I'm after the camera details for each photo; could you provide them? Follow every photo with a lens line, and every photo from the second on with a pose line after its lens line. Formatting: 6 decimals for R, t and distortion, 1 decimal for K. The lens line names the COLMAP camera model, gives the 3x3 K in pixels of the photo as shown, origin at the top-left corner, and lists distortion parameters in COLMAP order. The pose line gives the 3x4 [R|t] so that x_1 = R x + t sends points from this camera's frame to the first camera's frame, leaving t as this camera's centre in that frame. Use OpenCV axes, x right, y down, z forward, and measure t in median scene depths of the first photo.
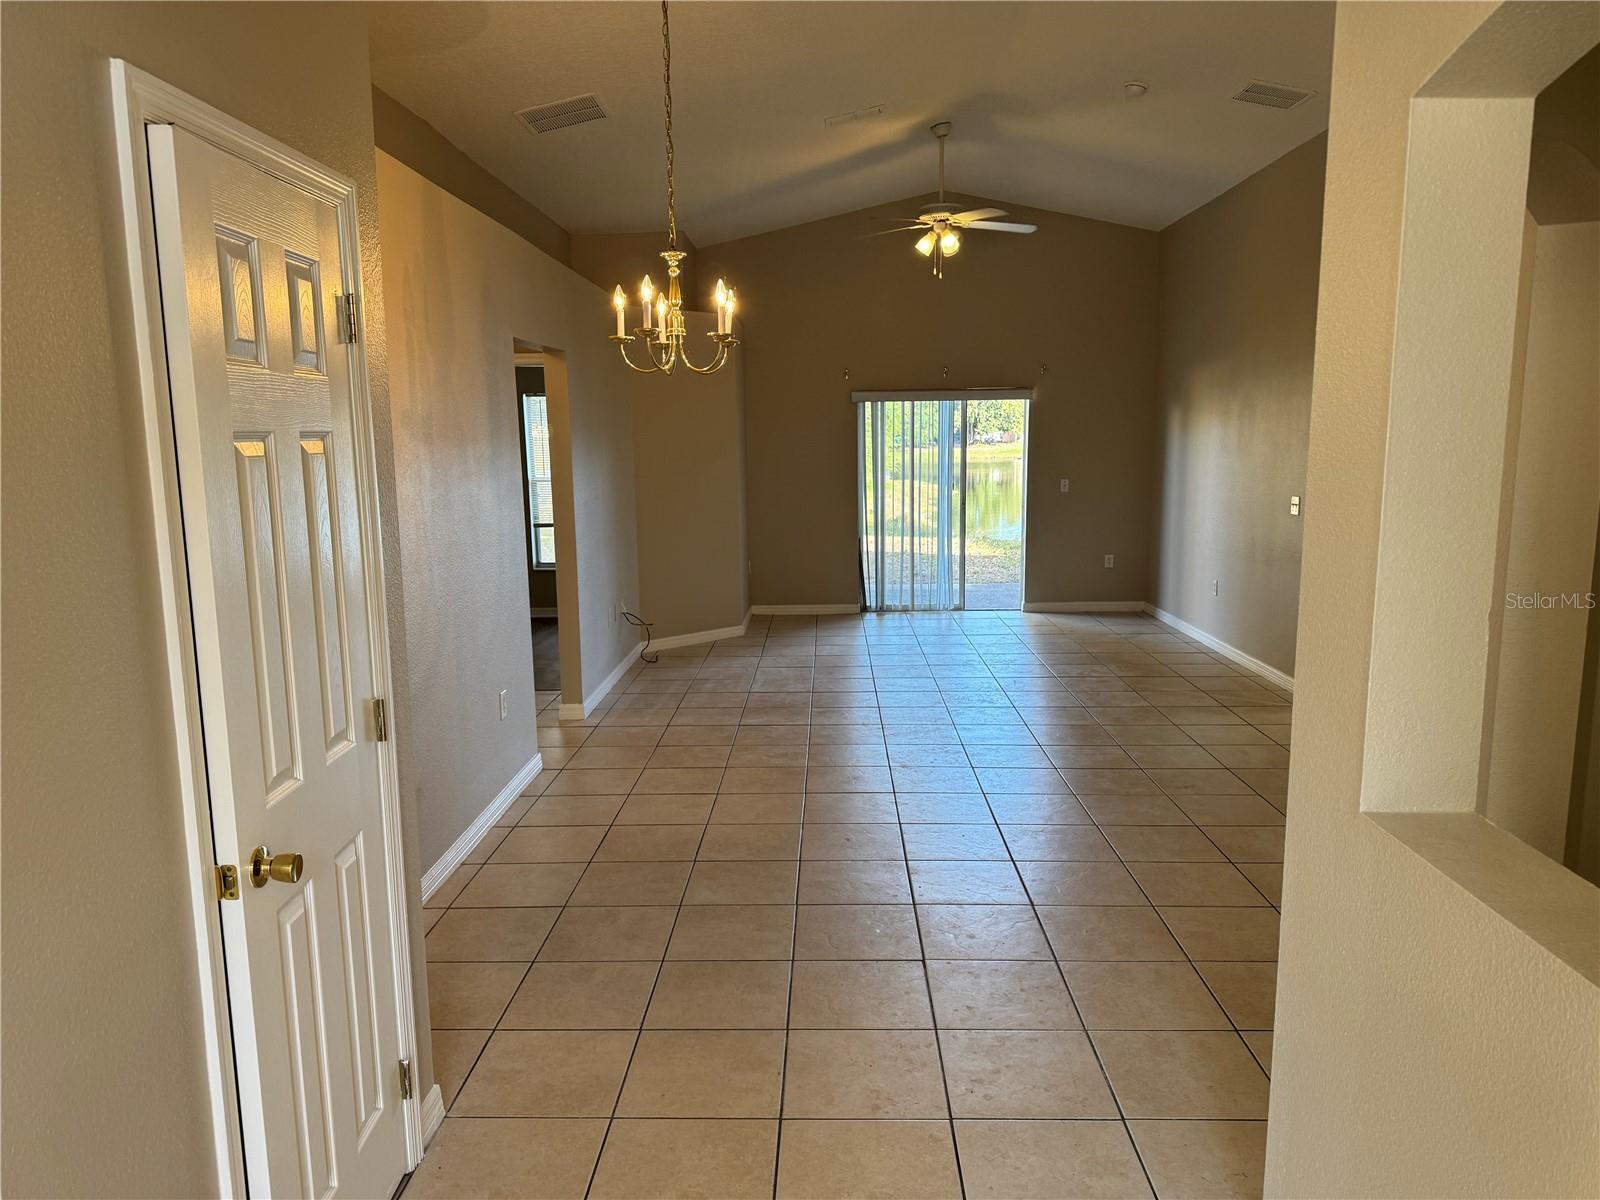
lens RADIAL K [[1137.4, 0, 802.2], [0, 1137.4, 606.3], [0, 0, 1]] dist [0.043402, -0.039418]
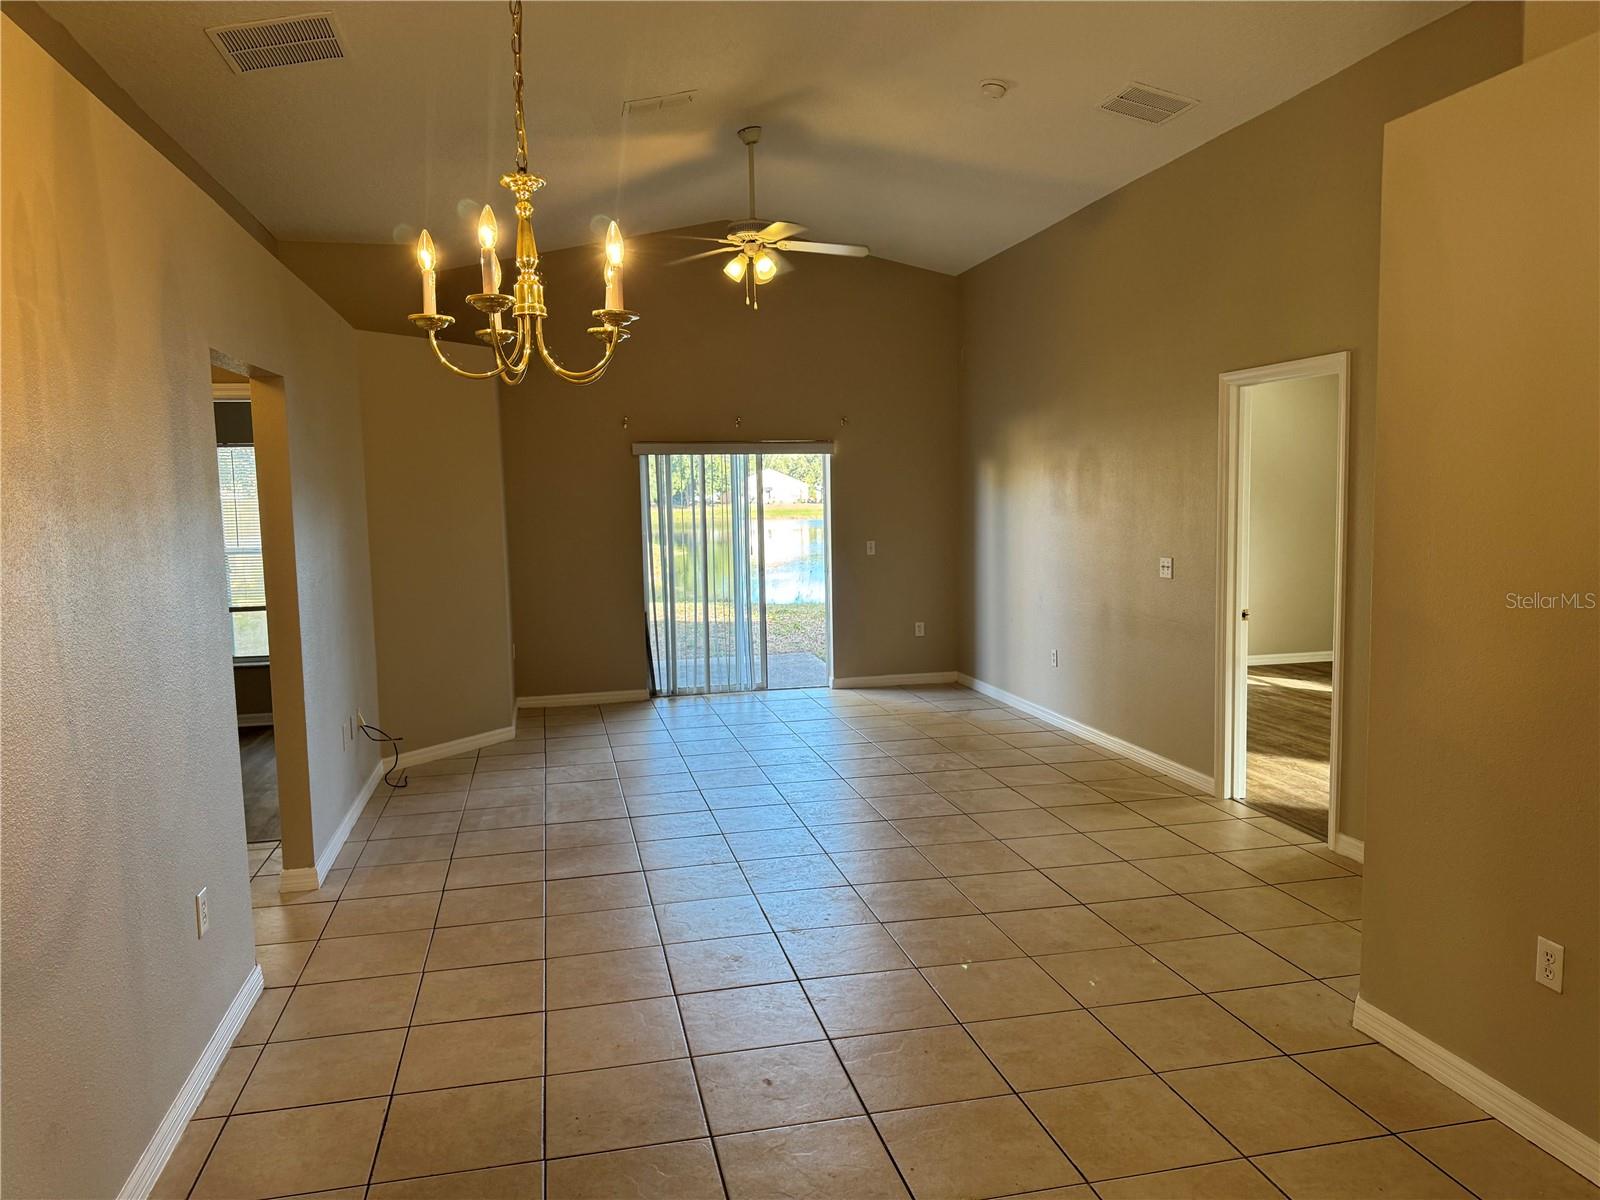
lens RADIAL K [[1137.4, 0, 800.0], [0, 1137.4, 596.7], [0, 0, 1]] dist [0.043402, -0.039418]
pose [[0.970868, -0.028237, 0.237943, -0.053988], [0.042635, 0.997544, -0.055580, -0.025132], [-0.235790, 0.064105, 0.969687, 0.184423]]
